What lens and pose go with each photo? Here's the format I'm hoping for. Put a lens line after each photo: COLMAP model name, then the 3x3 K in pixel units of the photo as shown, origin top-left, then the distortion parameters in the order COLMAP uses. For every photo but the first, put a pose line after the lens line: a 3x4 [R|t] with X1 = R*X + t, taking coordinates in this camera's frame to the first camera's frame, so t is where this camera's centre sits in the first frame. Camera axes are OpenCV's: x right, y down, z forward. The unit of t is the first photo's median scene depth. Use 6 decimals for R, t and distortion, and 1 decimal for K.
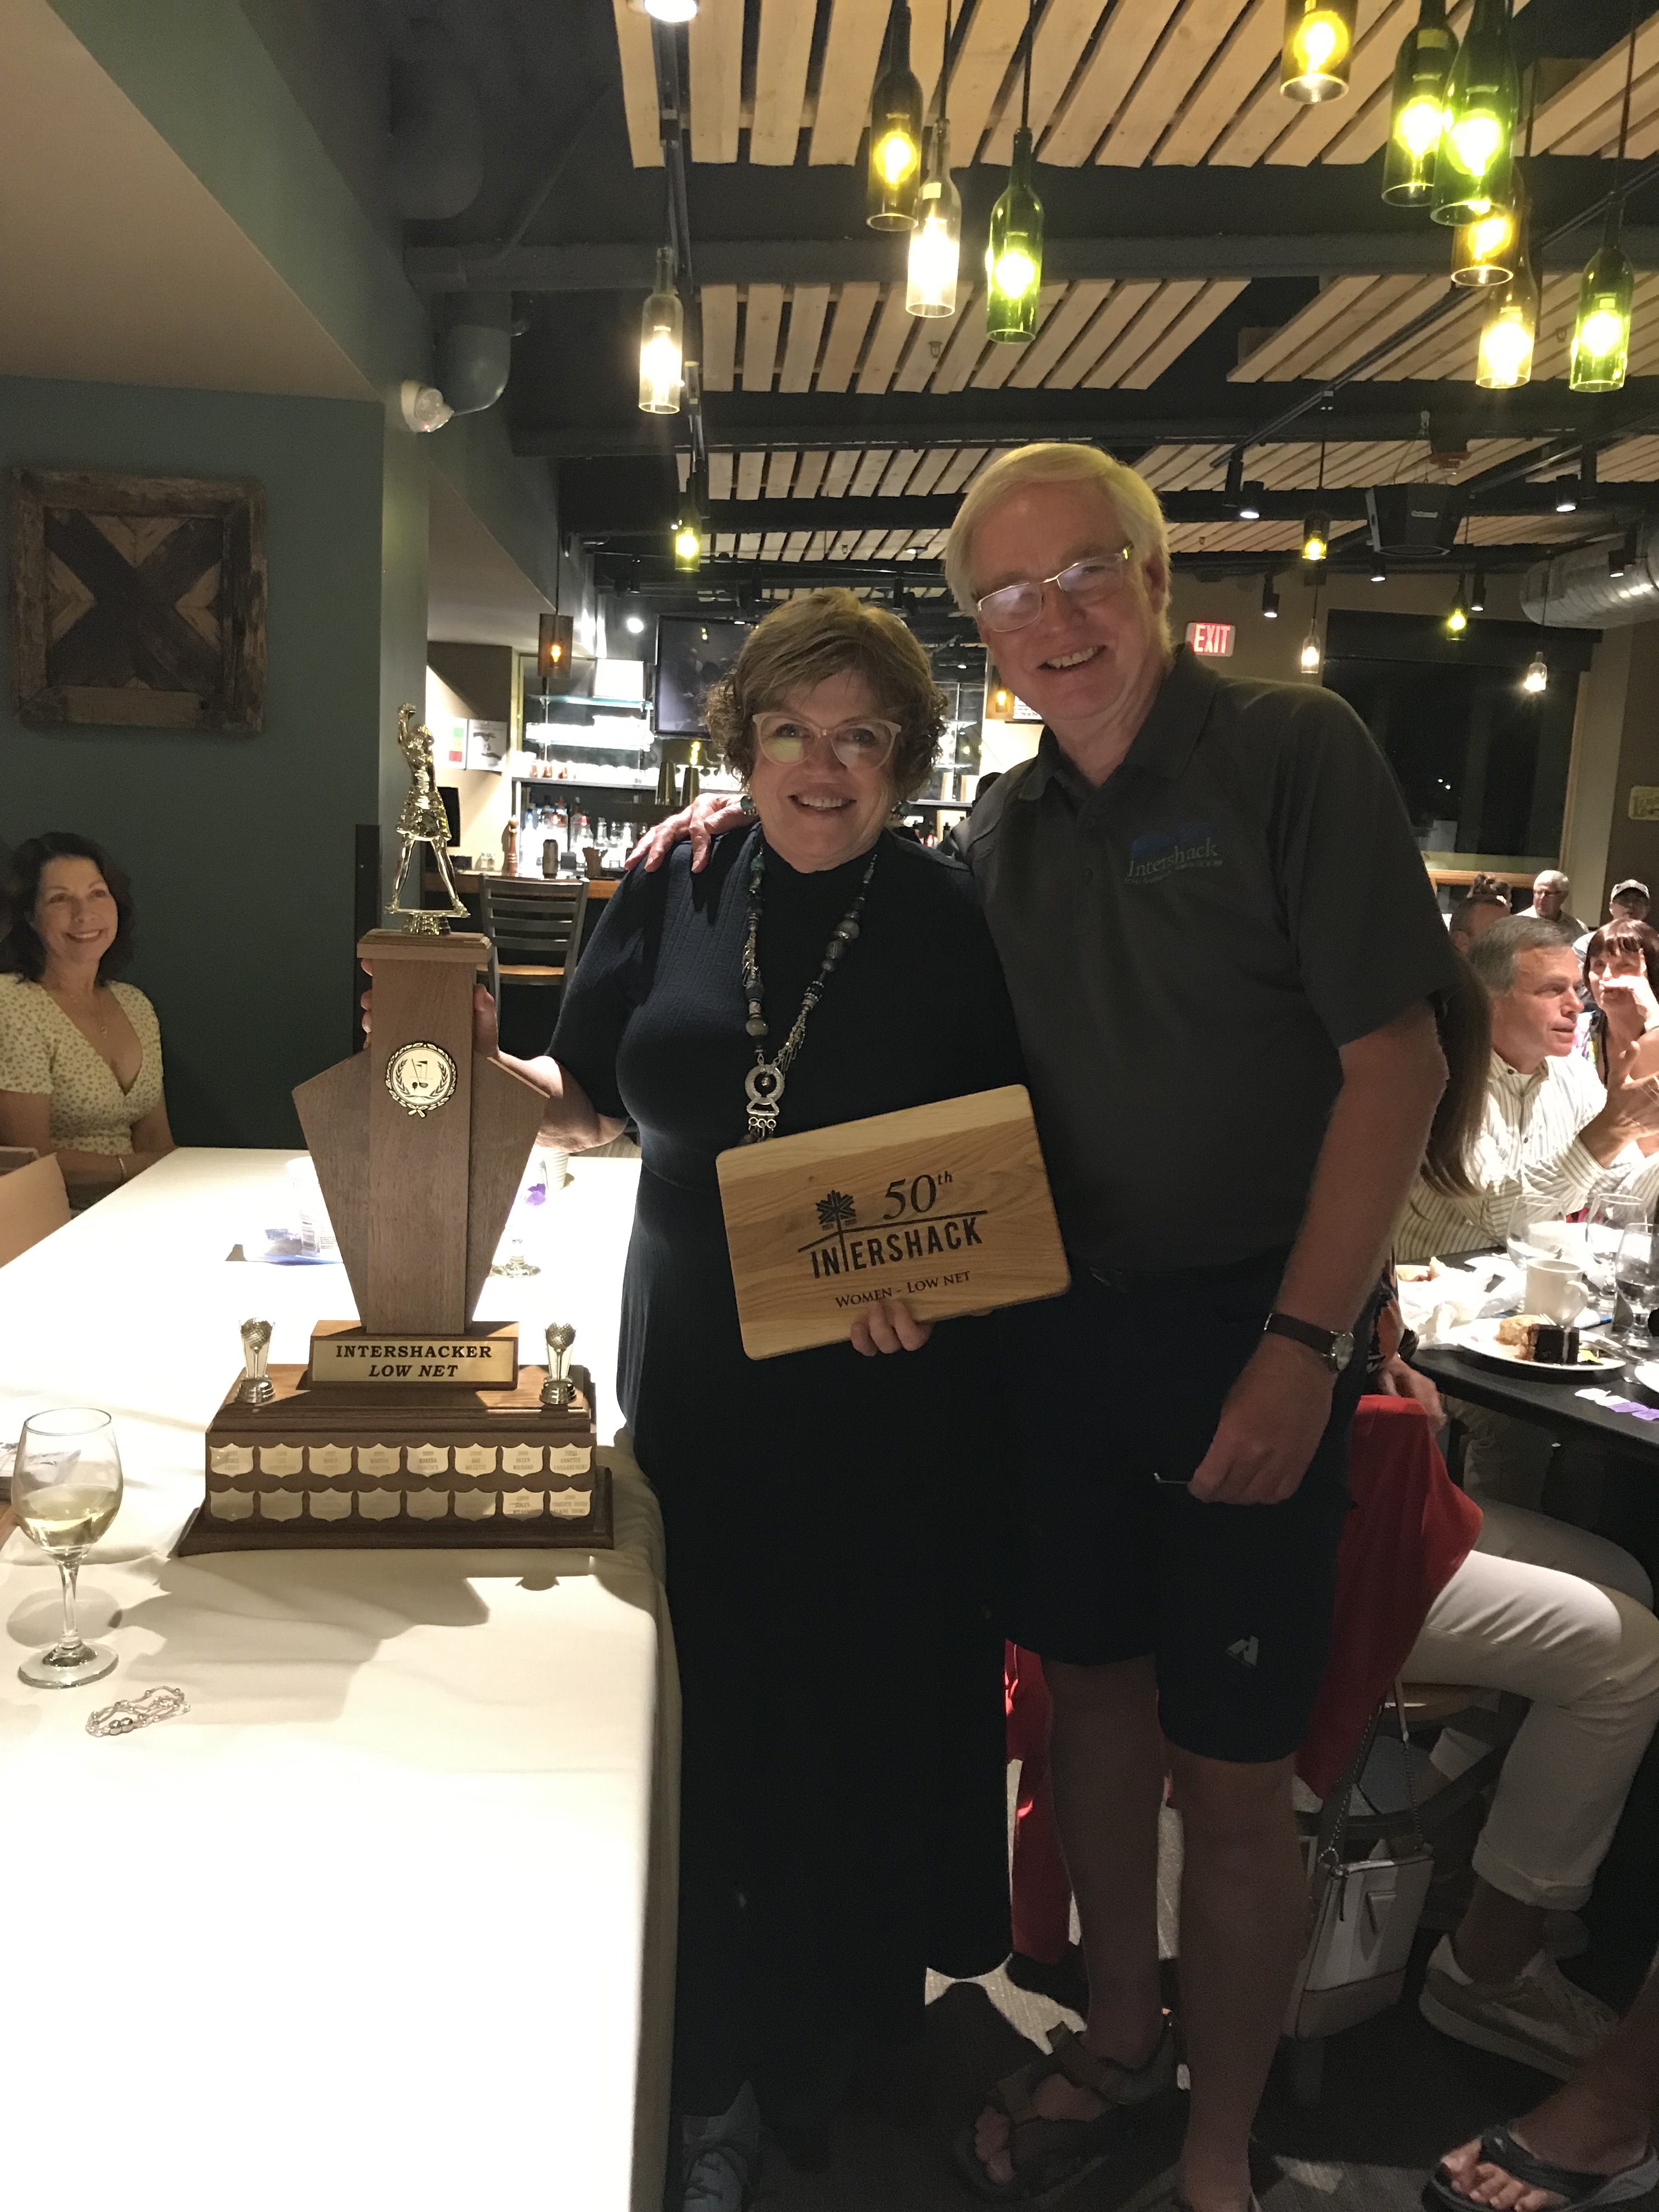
lens RADIAL K [[1802.4, 0, 835.4], [0, 1802.4, 1097.6], [0, 0, 1]] dist [-0.015917, 0.022191]
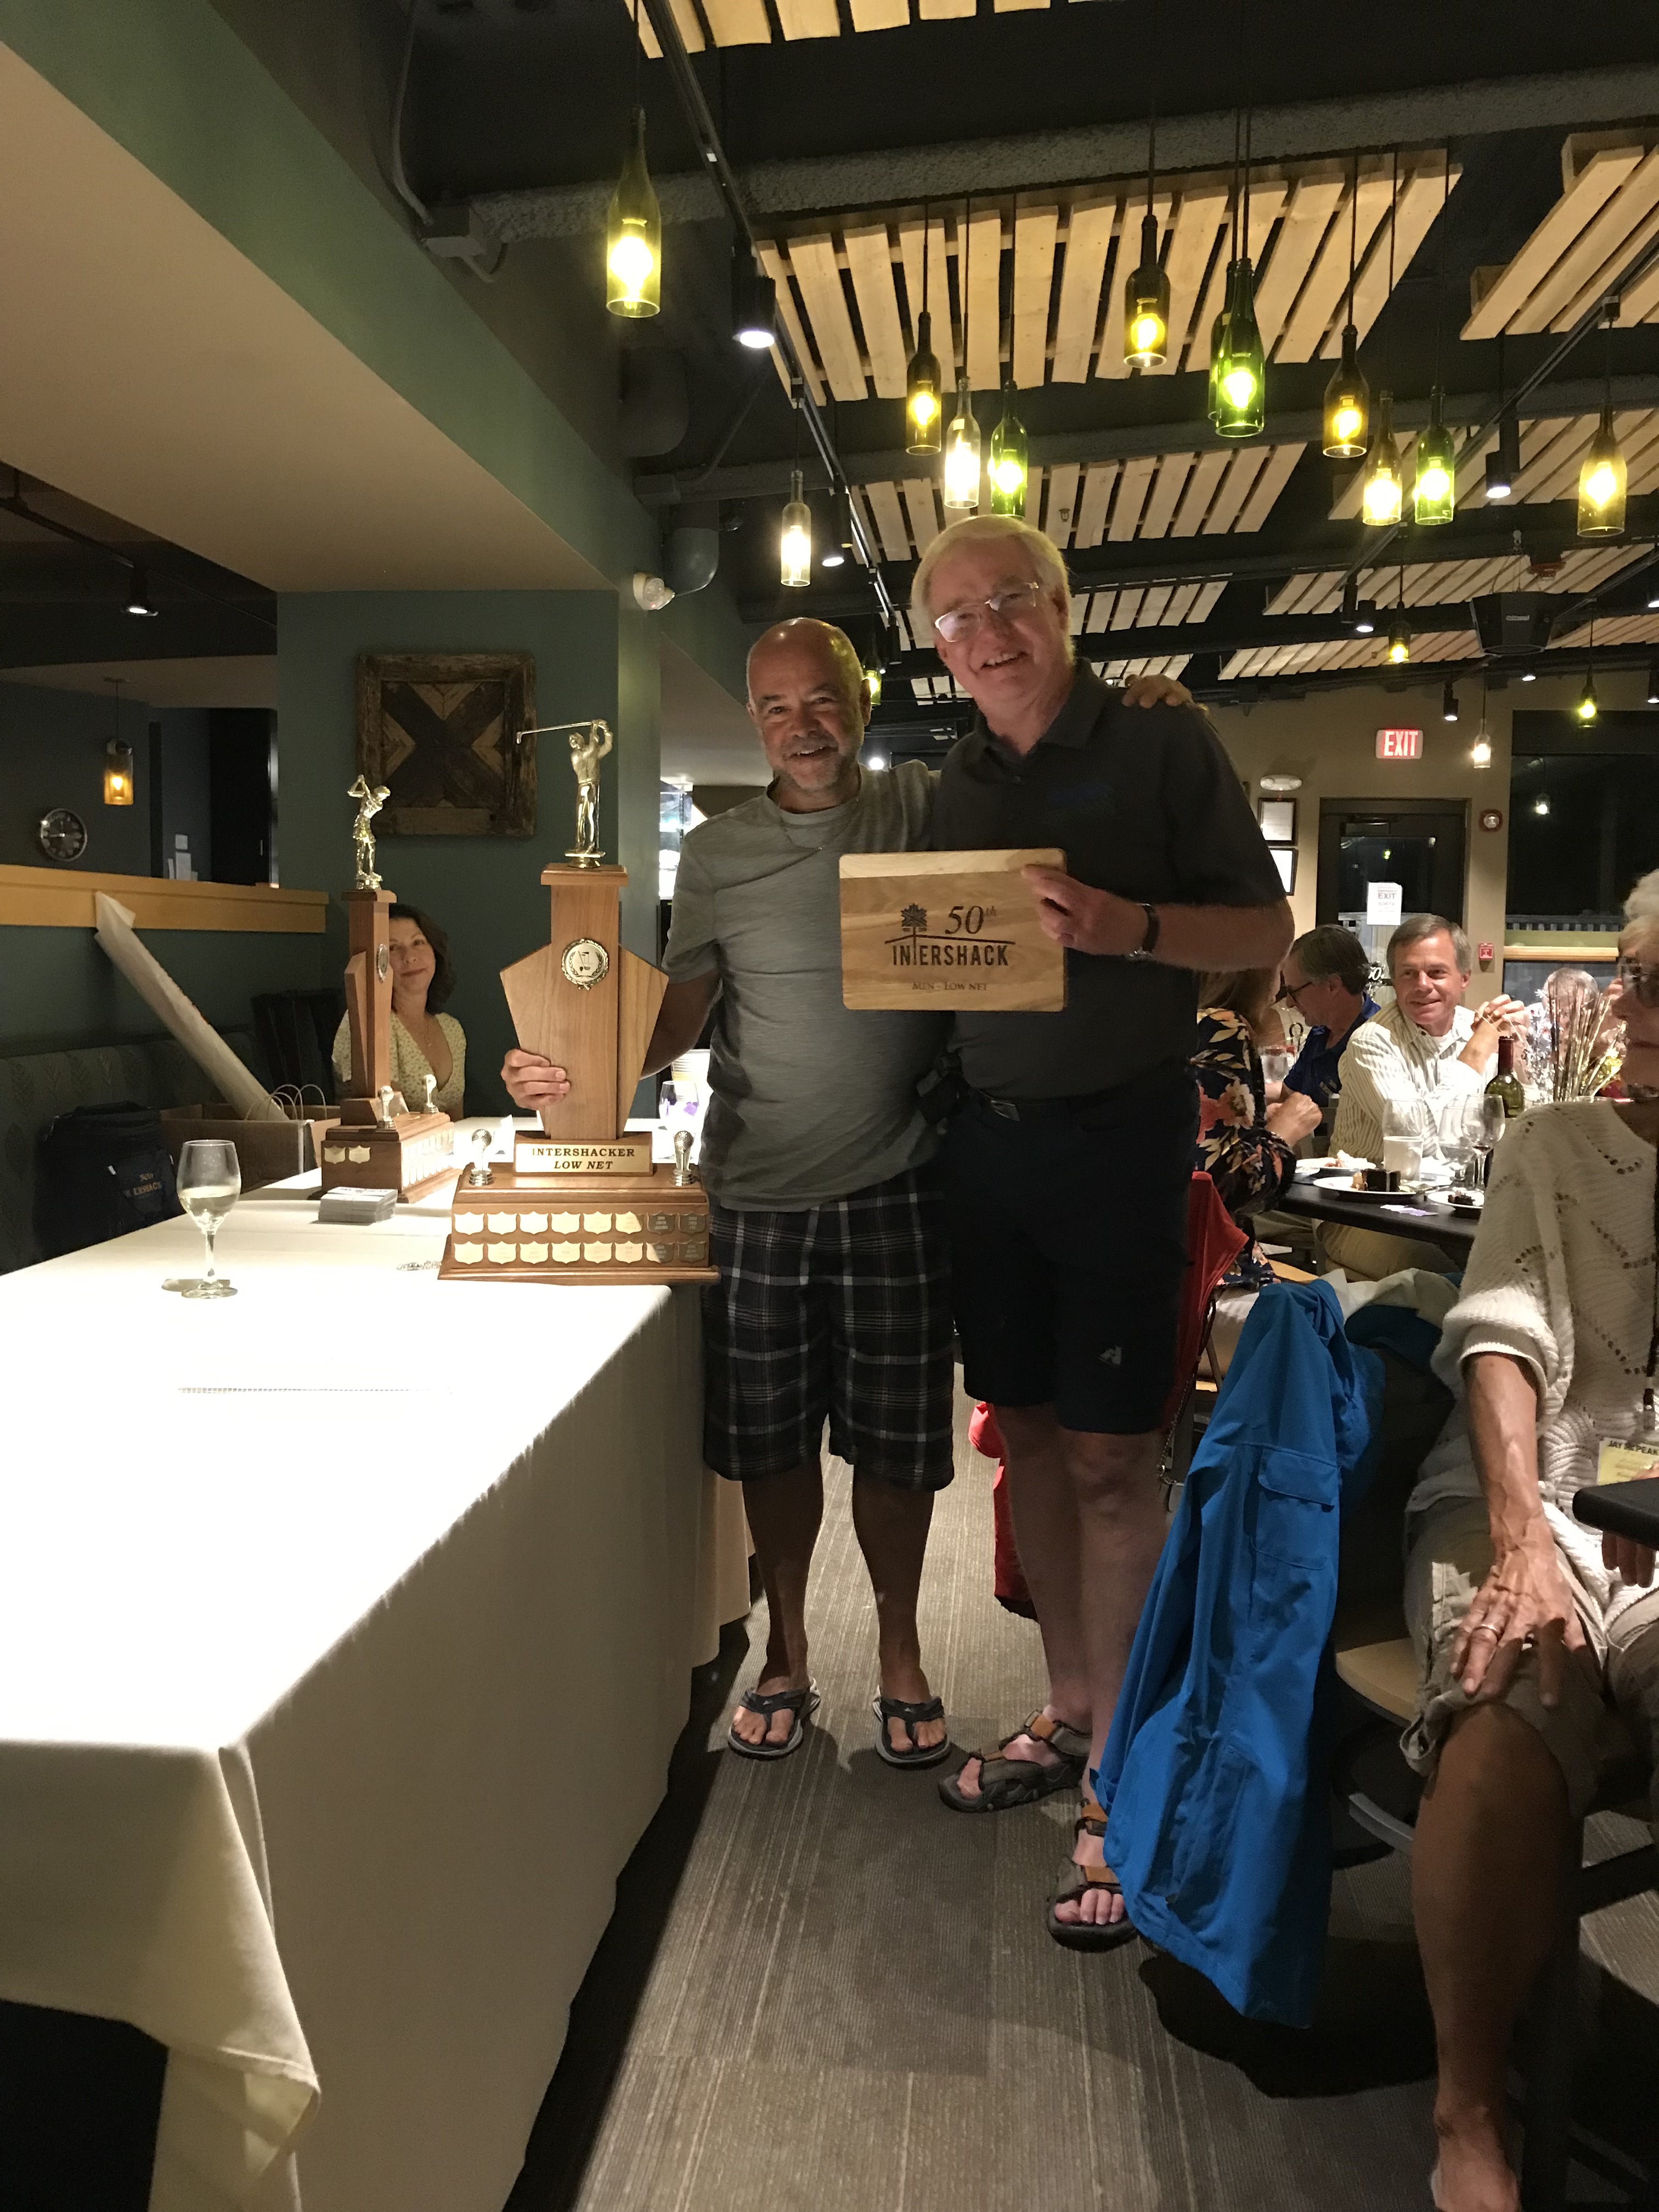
lens RADIAL K [[1802.4, 0, 826.1], [0, 1802.4, 1112.3], [0, 0, 1]] dist [-0.015917, 0.022191]
pose [[0.984841, -0.021334, -0.172140, 0.128499], [0.009138, 0.997410, -0.071336, 0.104520], [0.173216, 0.068682, 0.982486, -0.280319]]
